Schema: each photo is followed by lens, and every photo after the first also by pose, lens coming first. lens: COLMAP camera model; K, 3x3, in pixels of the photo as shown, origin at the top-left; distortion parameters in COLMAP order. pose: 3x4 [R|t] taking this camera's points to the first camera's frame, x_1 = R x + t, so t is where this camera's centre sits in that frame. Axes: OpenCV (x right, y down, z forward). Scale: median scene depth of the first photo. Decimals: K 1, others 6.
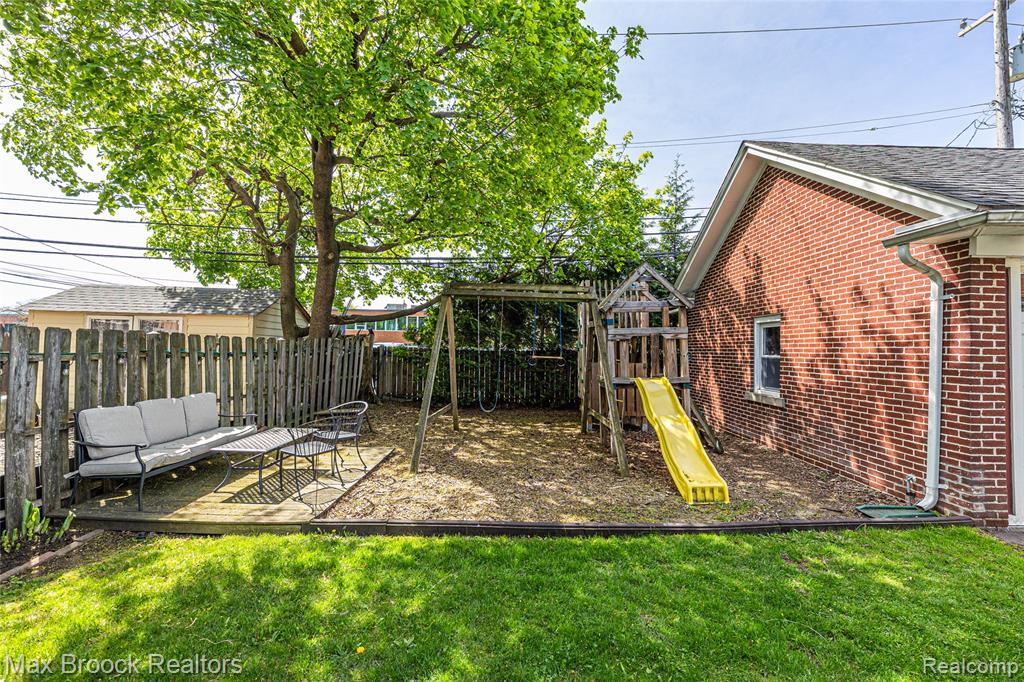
lens RADIAL K [[403.9, 0, 520.7], [0, 403.9, 340.6], [0, 0, 1]] dist [0.002577, -0.000078]
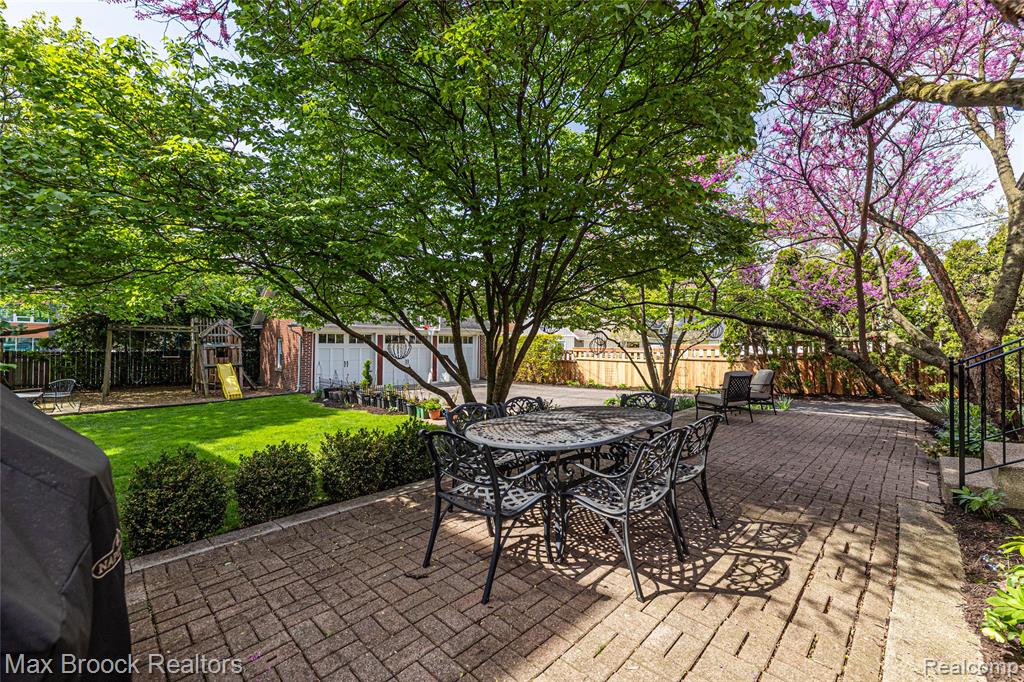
lens RADIAL K [[403.9, 0, 520.7], [0, 403.9, 340.6], [0, 0, 1]] dist [0.002577, -0.000078]
pose [[0.702077, -0.006724, 0.712069, -0.181161], [-0.017531, 0.999489, 0.026723, -0.153519], [-0.711885, -0.031244, 0.701601, -2.099897]]
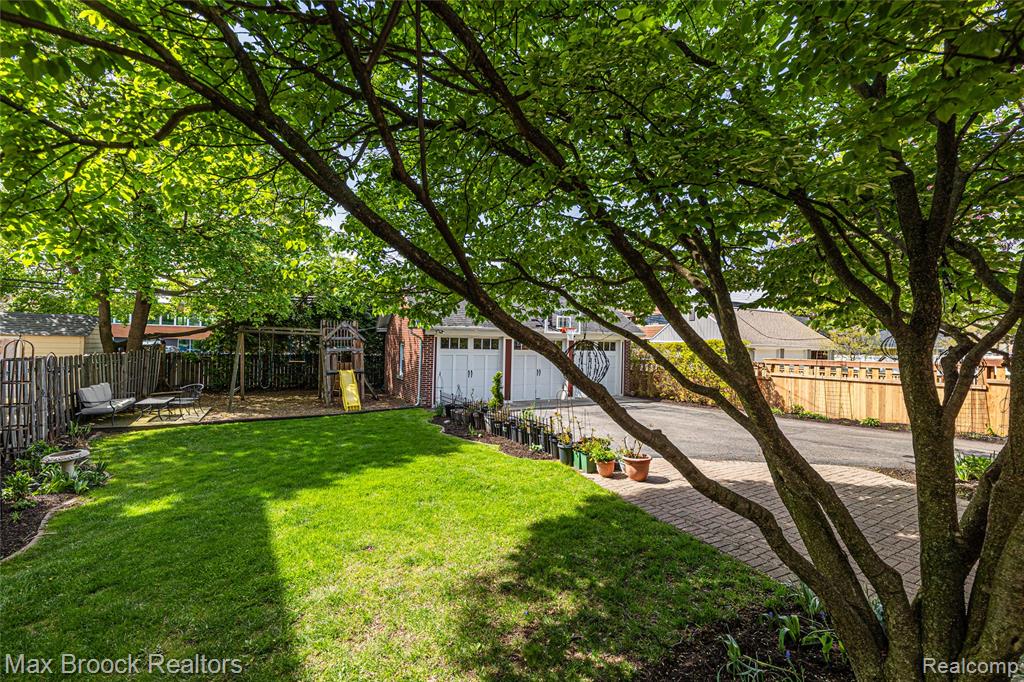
lens RADIAL K [[403.9, 0, 520.7], [0, 403.9, 340.6], [0, 0, 1]] dist [0.002577, -0.000078]
pose [[0.870739, 0.009658, 0.491651, 0.047610], [-0.021259, 0.999612, 0.018014, -0.137494], [-0.491286, -0.026137, 0.870606, -1.494780]]
